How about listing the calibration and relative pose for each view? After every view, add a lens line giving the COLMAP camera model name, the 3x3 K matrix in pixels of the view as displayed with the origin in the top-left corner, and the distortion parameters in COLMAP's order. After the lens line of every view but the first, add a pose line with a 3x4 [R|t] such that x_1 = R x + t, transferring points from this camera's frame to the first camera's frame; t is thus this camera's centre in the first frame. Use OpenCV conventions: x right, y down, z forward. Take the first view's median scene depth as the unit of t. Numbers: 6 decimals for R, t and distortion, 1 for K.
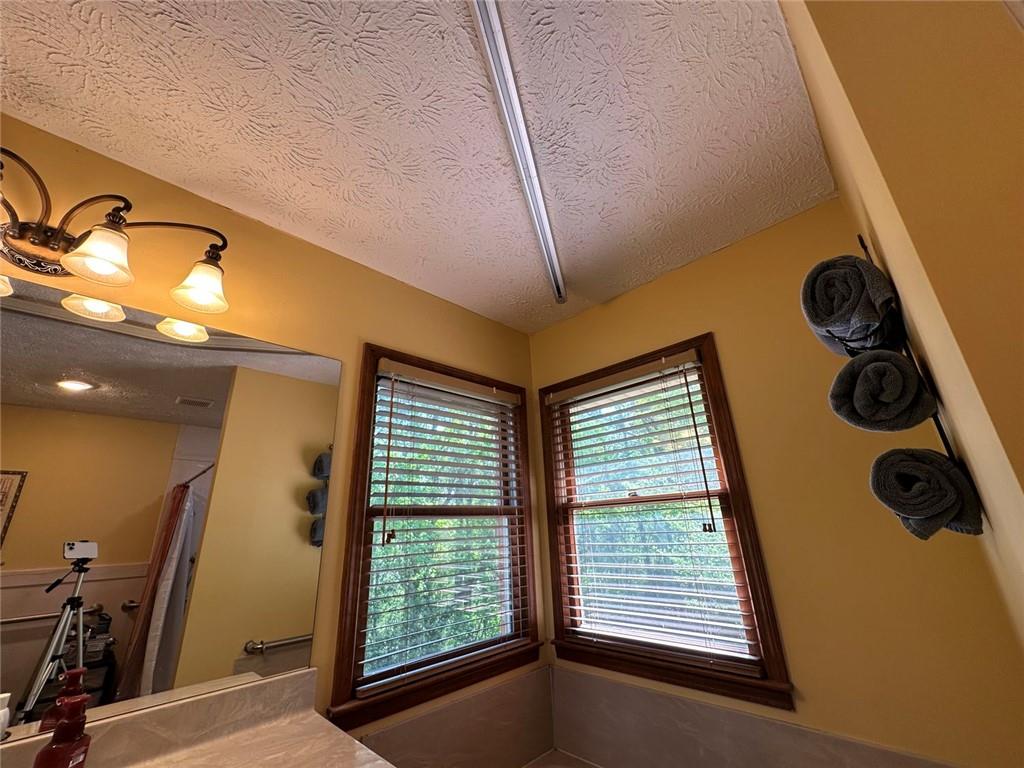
lens RADIAL K [[408.1, 0, 514.6], [0, 408.1, 381.0], [0, 0, 1]] dist [-0.003346, -0.000412]
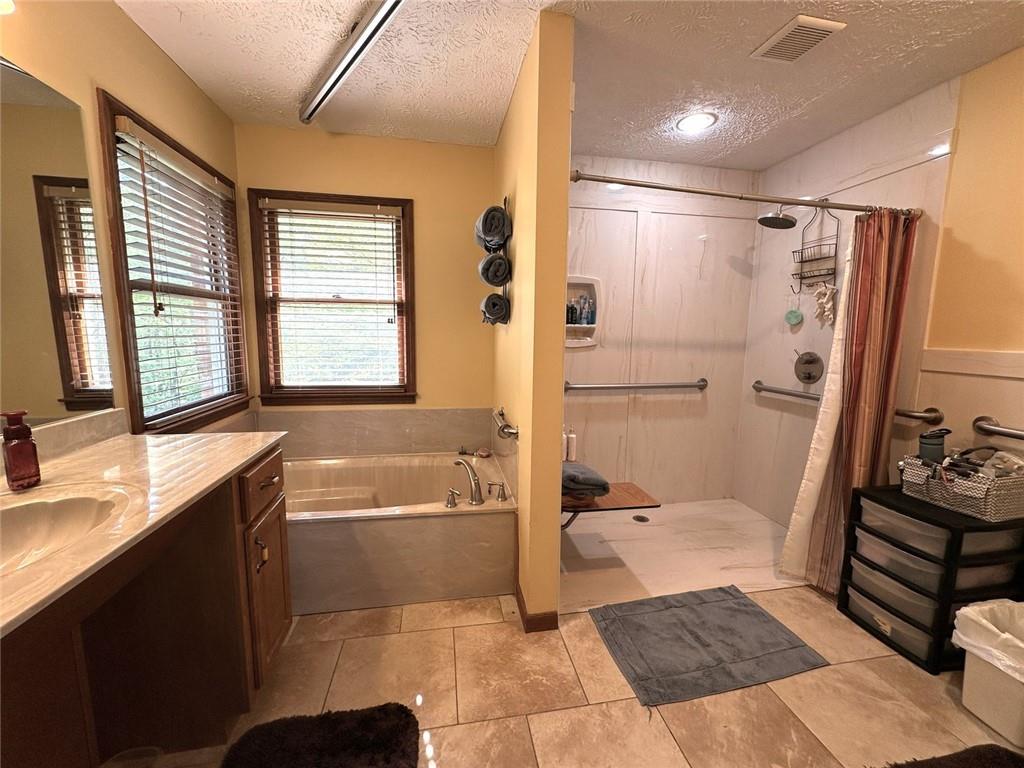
lens RADIAL K [[408.1, 0, 514.3], [0, 408.1, 381.1], [0, 0, 1]] dist [-0.003346, -0.000412]
pose [[0.566116, -0.053691, 0.822575, -0.569912], [-0.312455, 0.909438, 0.274400, -0.038672], [-0.762813, -0.412360, 0.498072, -0.311650]]
